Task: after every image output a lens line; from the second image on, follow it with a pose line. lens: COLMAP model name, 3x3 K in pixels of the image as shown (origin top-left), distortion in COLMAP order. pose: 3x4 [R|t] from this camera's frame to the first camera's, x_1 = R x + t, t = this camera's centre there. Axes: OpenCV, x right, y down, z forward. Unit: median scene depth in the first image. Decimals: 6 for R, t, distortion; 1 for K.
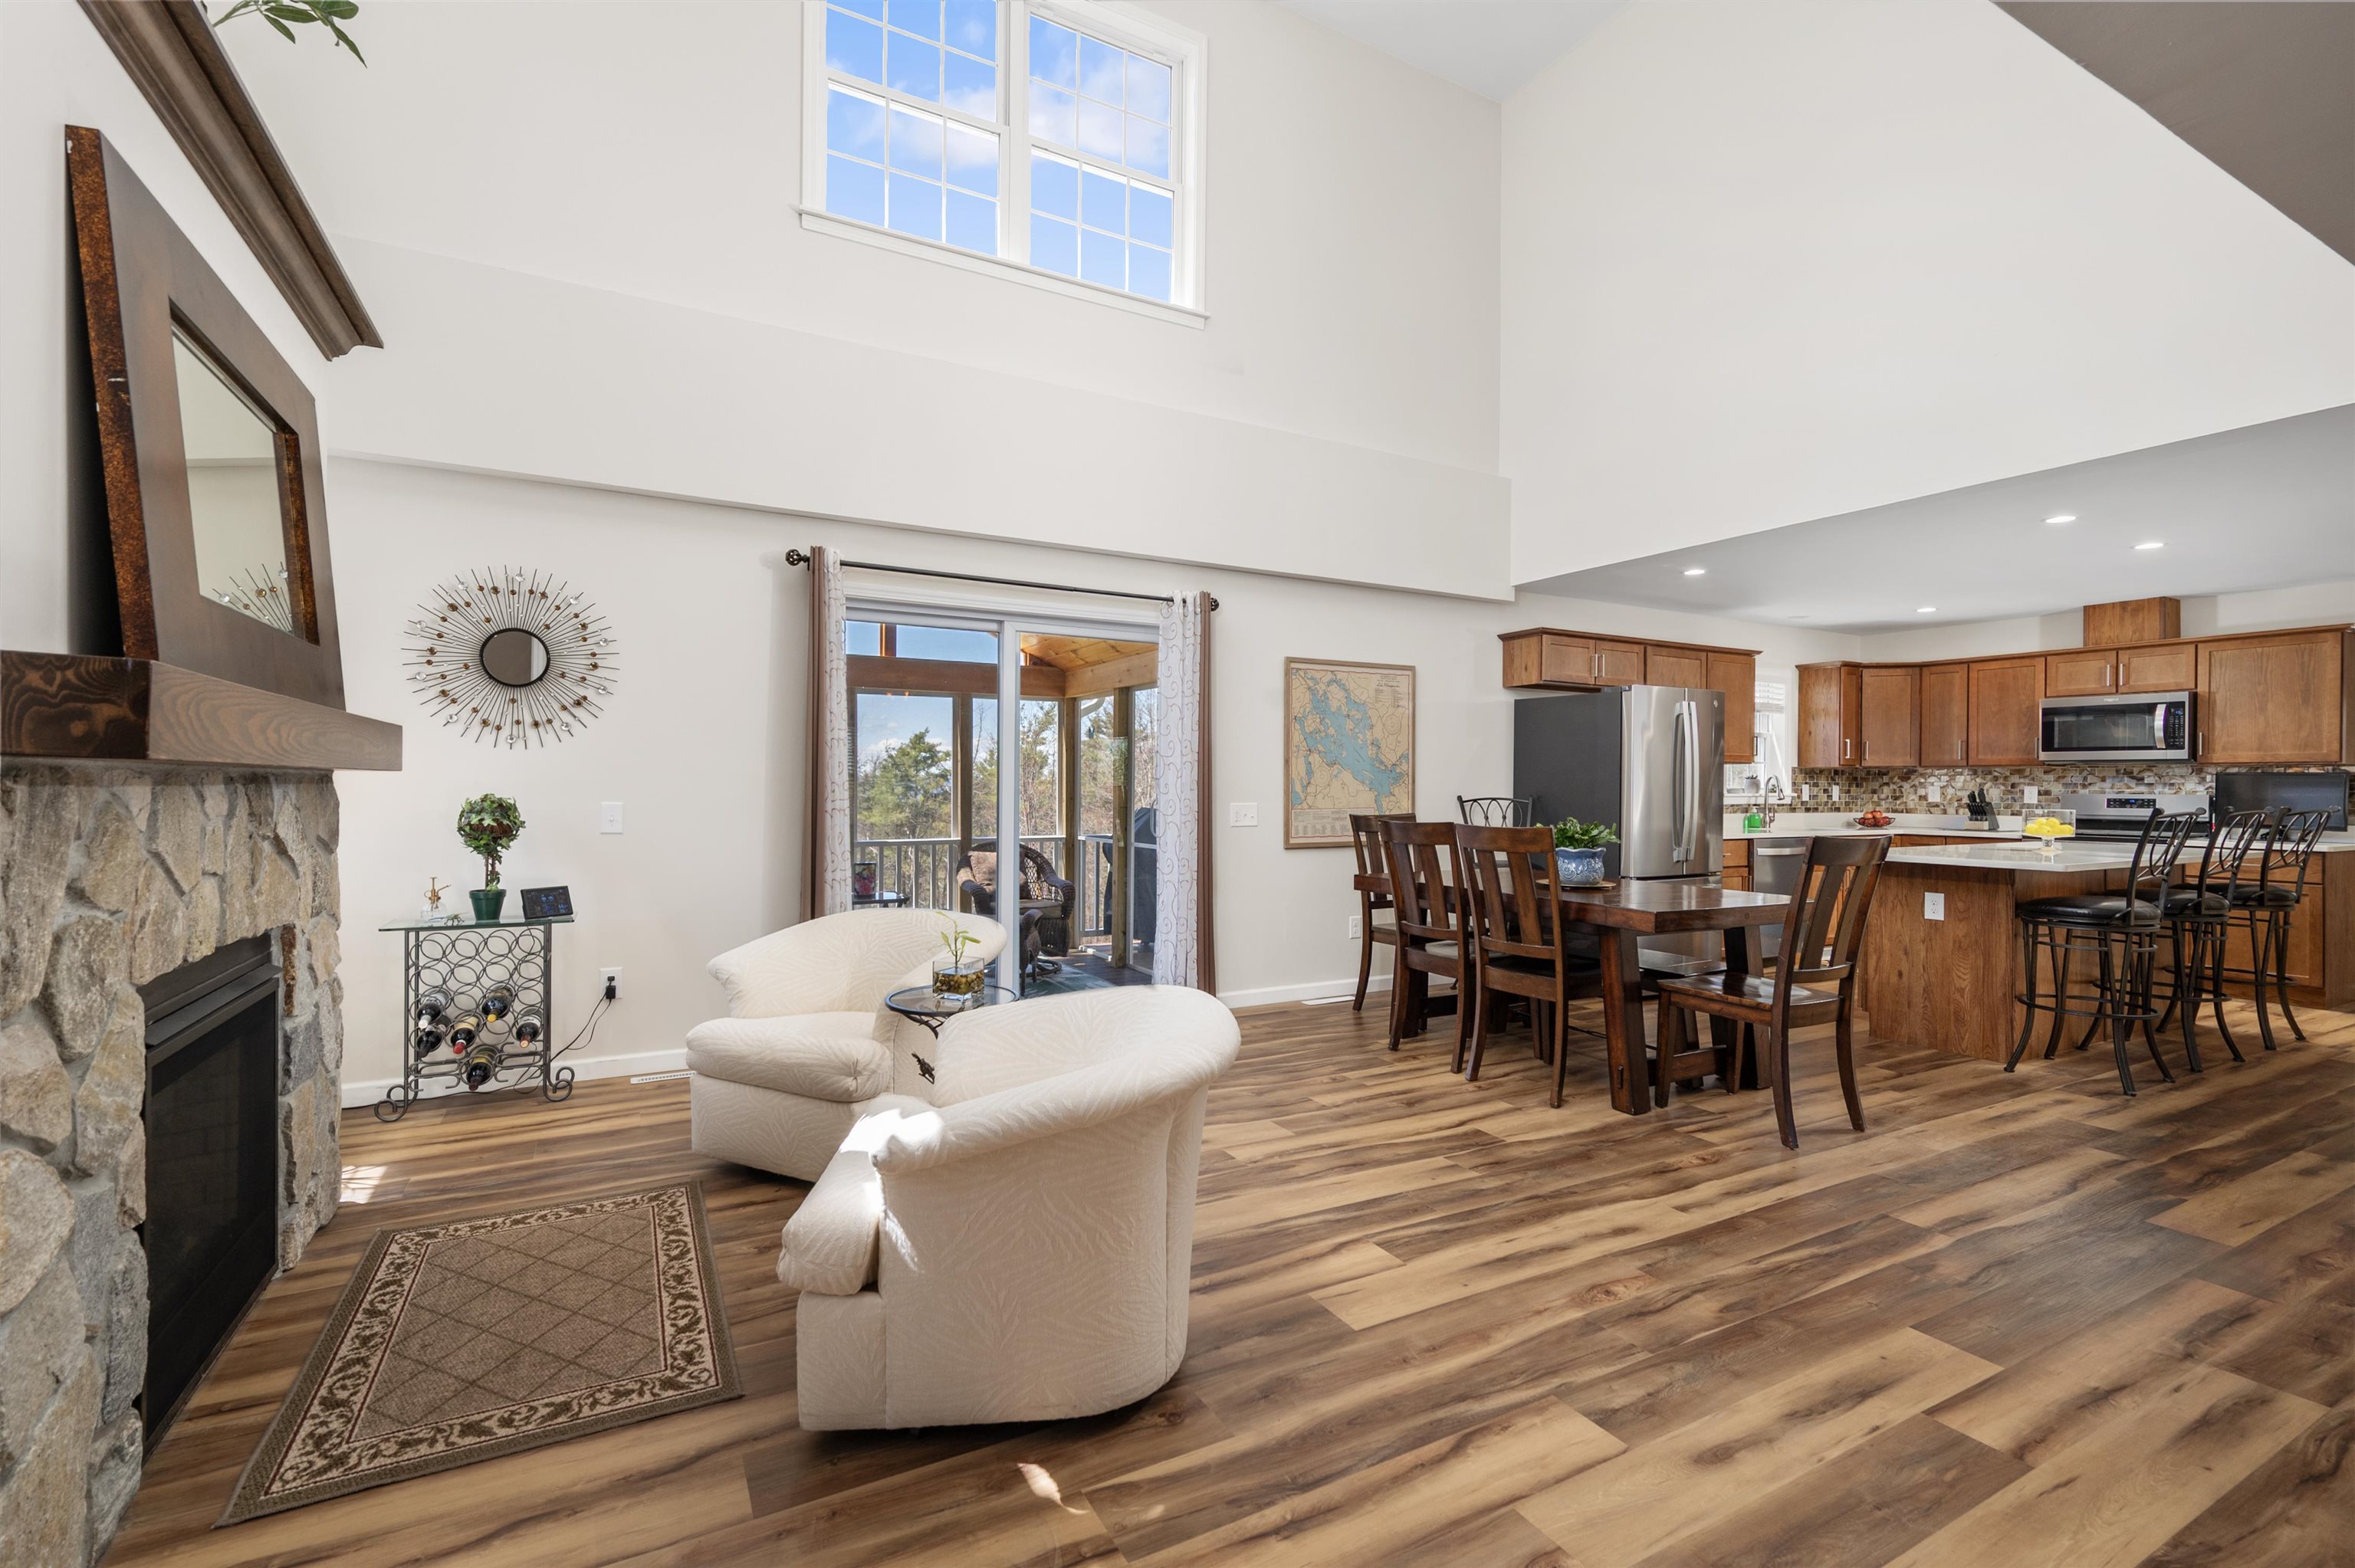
lens RADIAL K [[1031.2, 0, 1180.5], [0, 1031.2, 790.2], [0, 0, 1]] dist [0.000084, 0.000405]
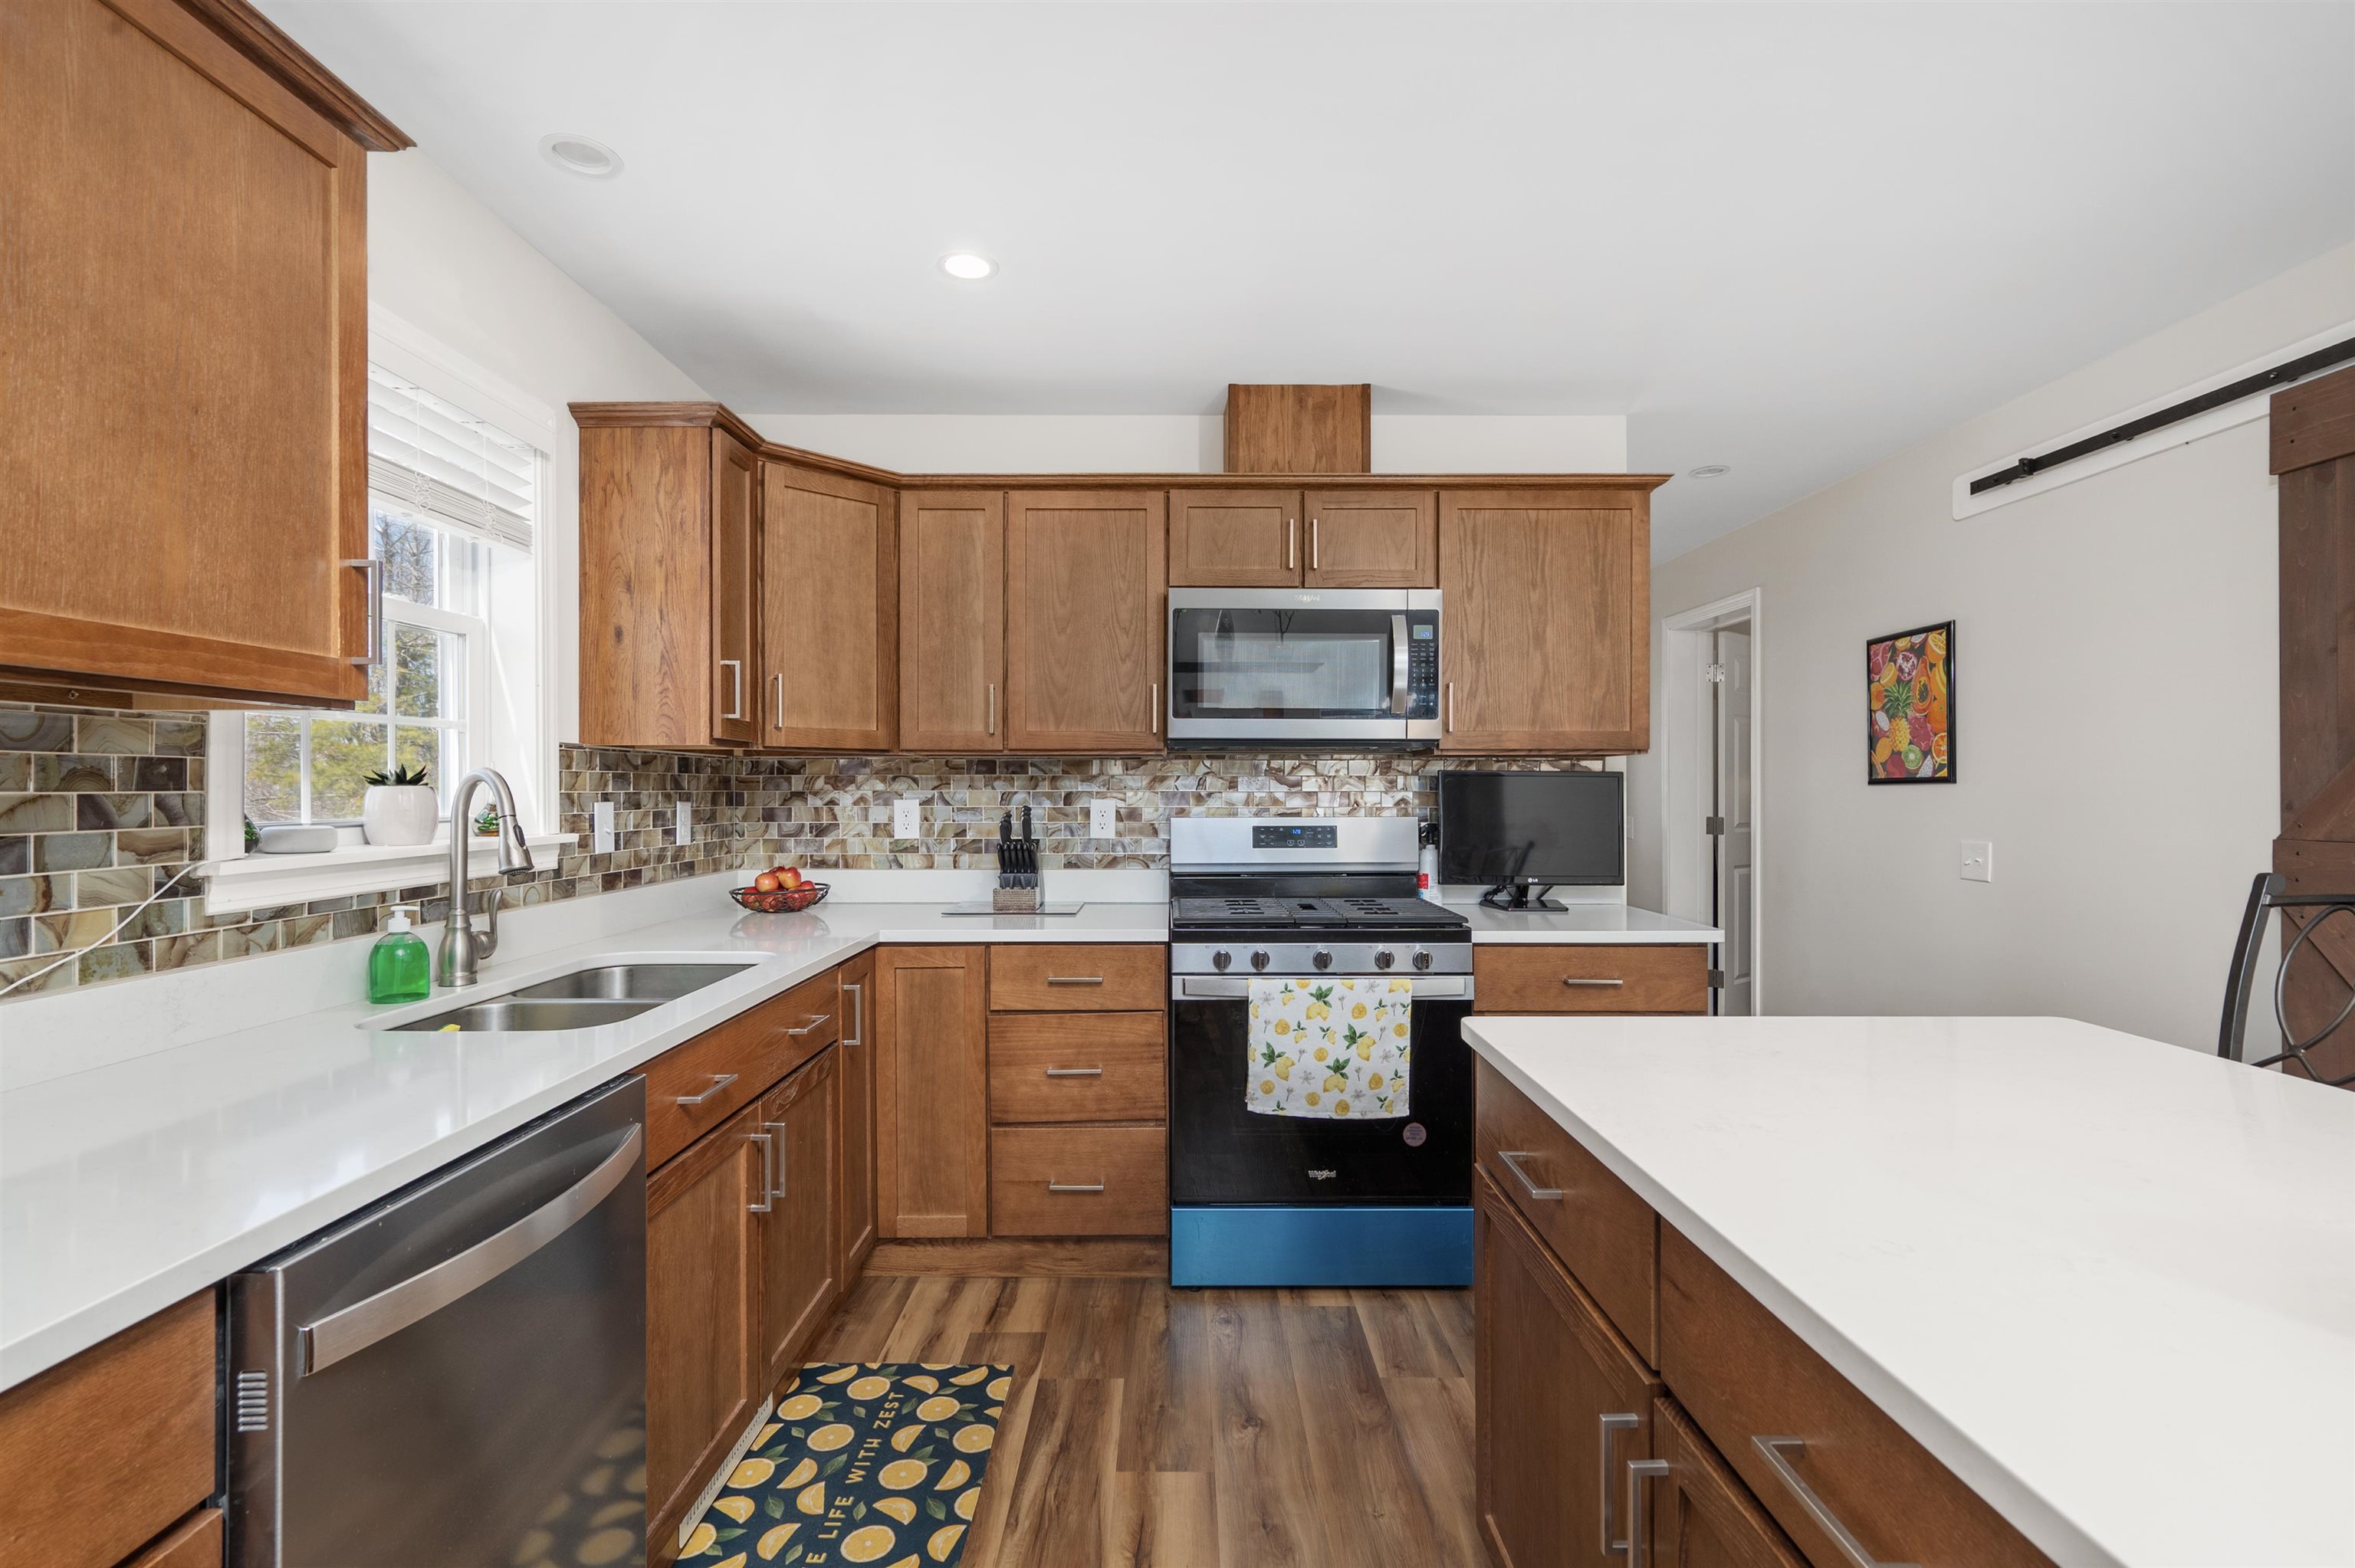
lens RADIAL K [[1044.9, 0, 1171.6], [0, 1044.9, 787.4], [0, 0, 1]] dist [0.001675, 0.000532]
pose [[0.483323, -0.005499, 0.875425, 0.566670], [0.007221, 0.999971, 0.002295, -0.012611], [-0.875413, 0.005212, 0.483348, 0.958028]]
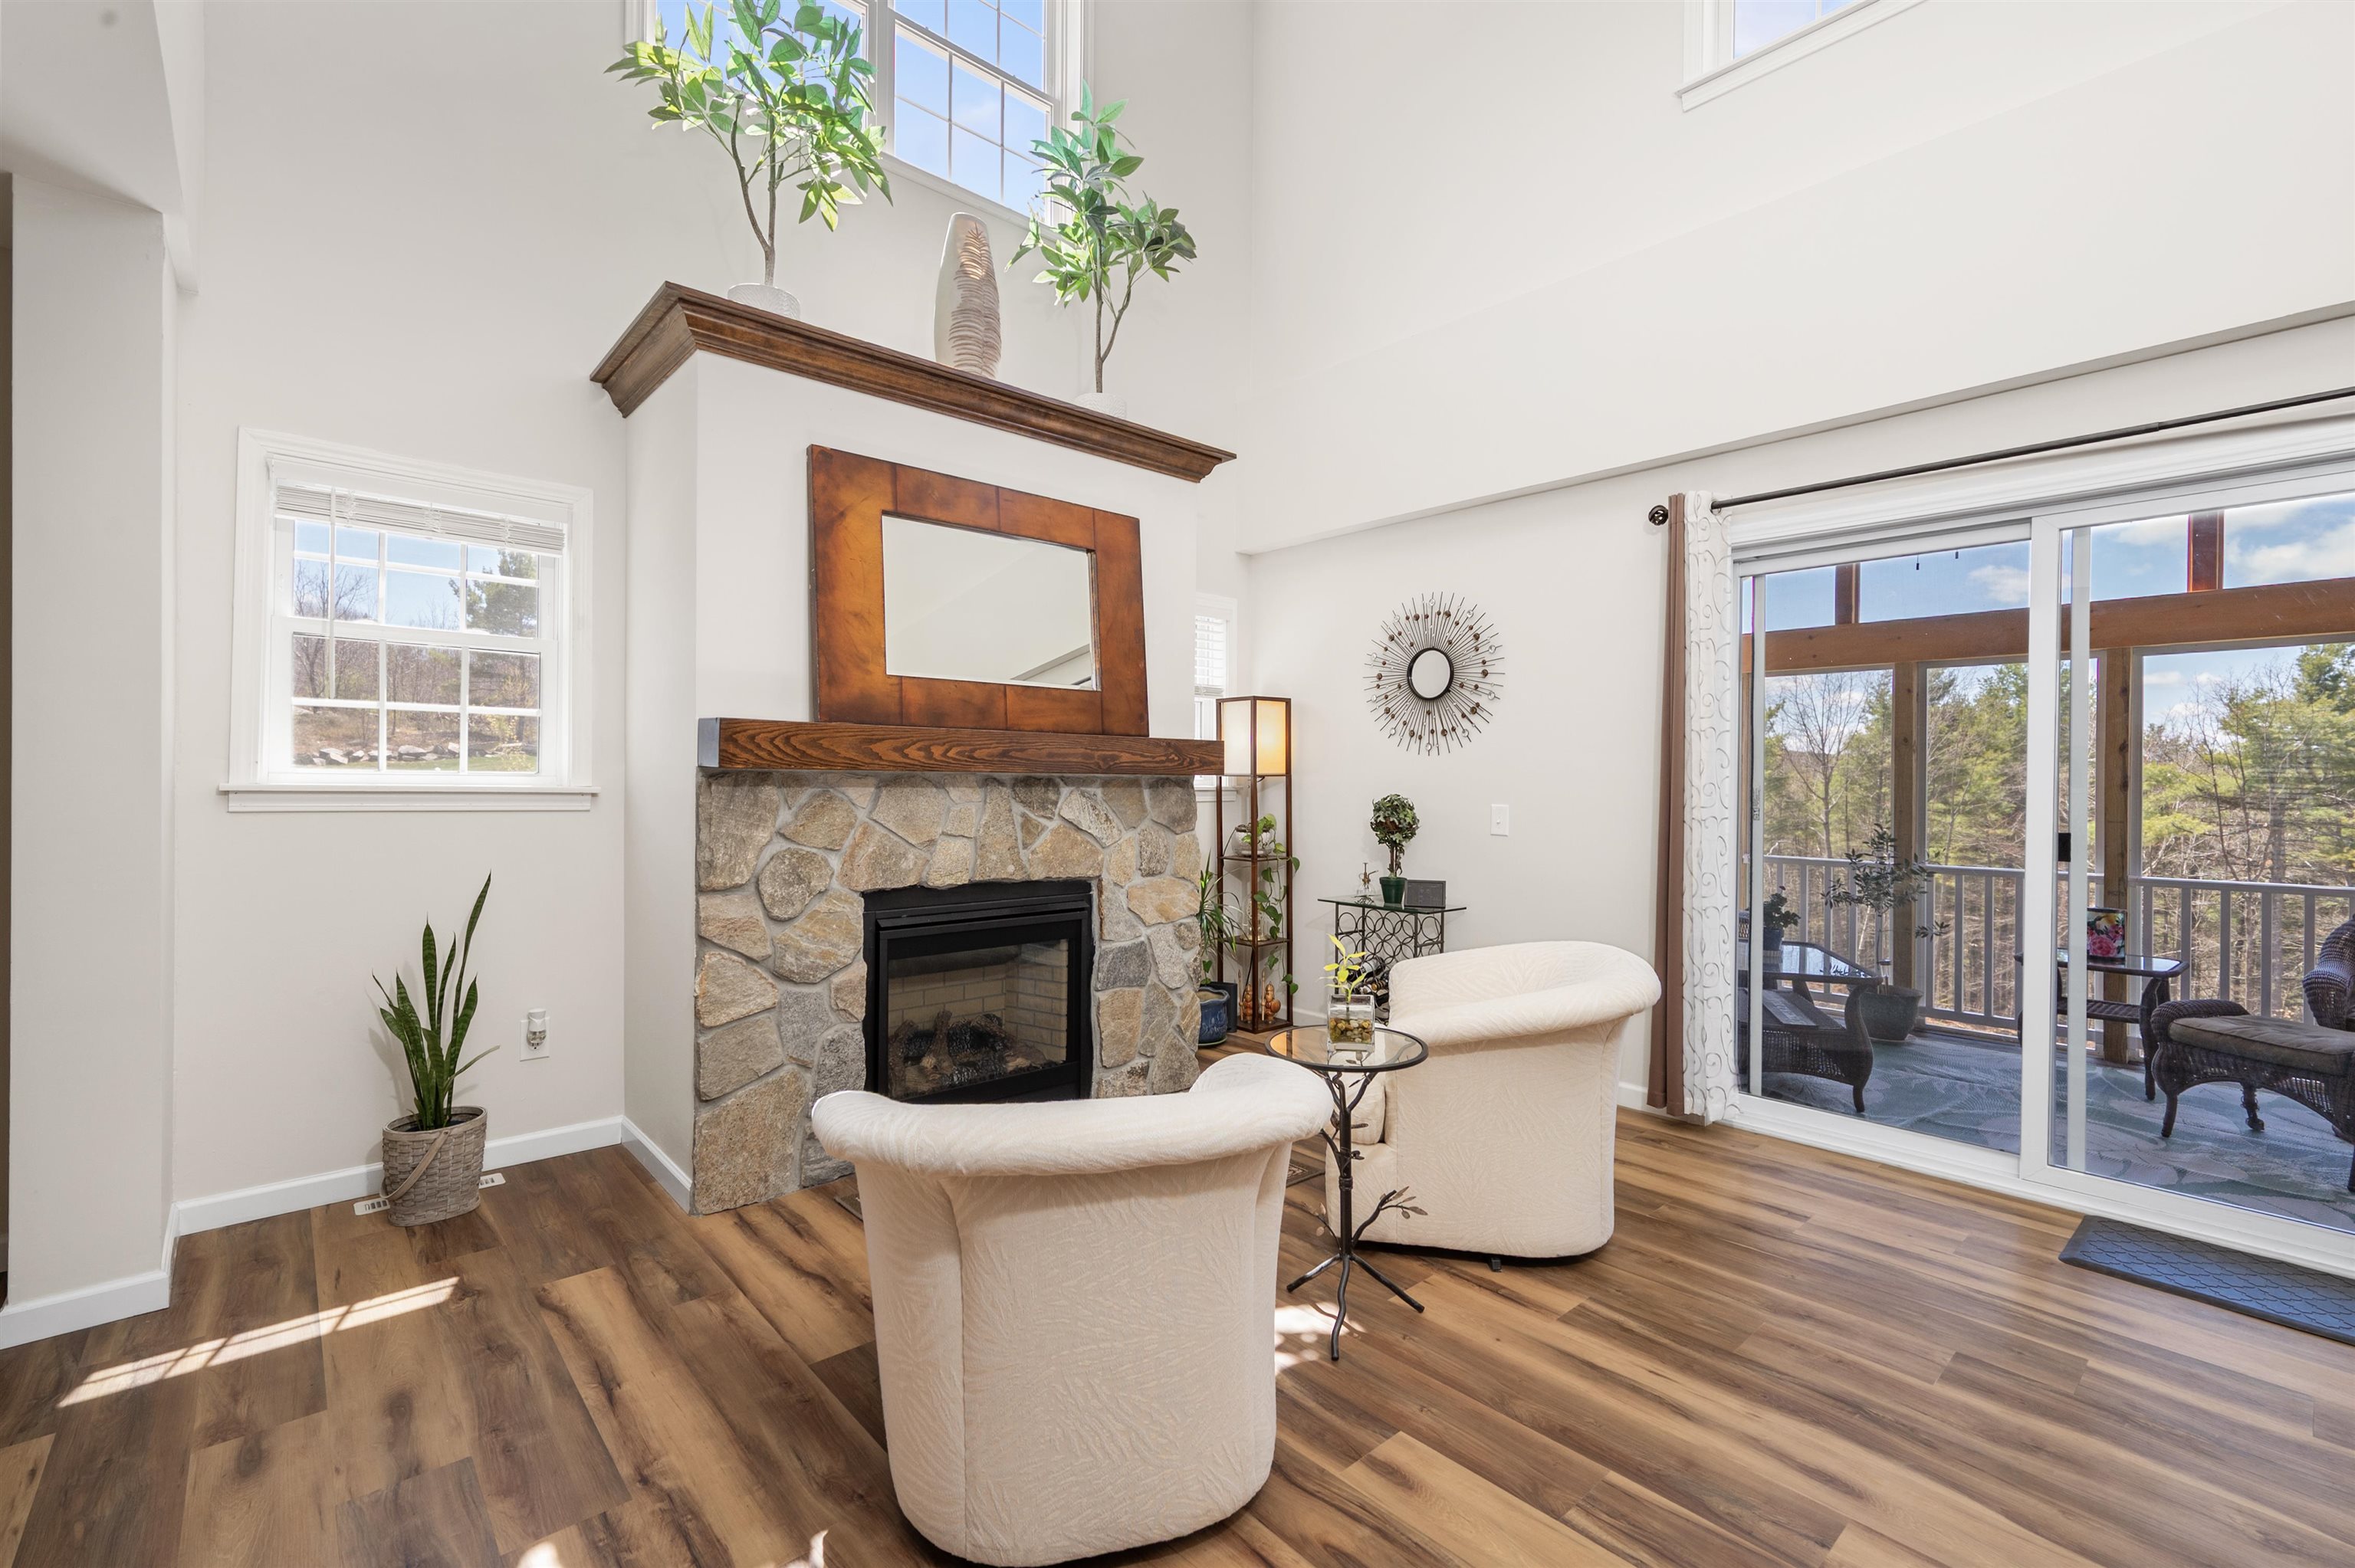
lens RADIAL K [[1024.8, 0, 1177.5], [0, 1024.8, 784.0], [0, 0, 1]] dist [0.000205, -0.000003]
pose [[0.225102, -0.002930, -0.974331, 0.258763], [-0.012455, 0.999905, -0.005884, 0.000732], [0.974256, 0.013460, 0.225044, 0.328874]]
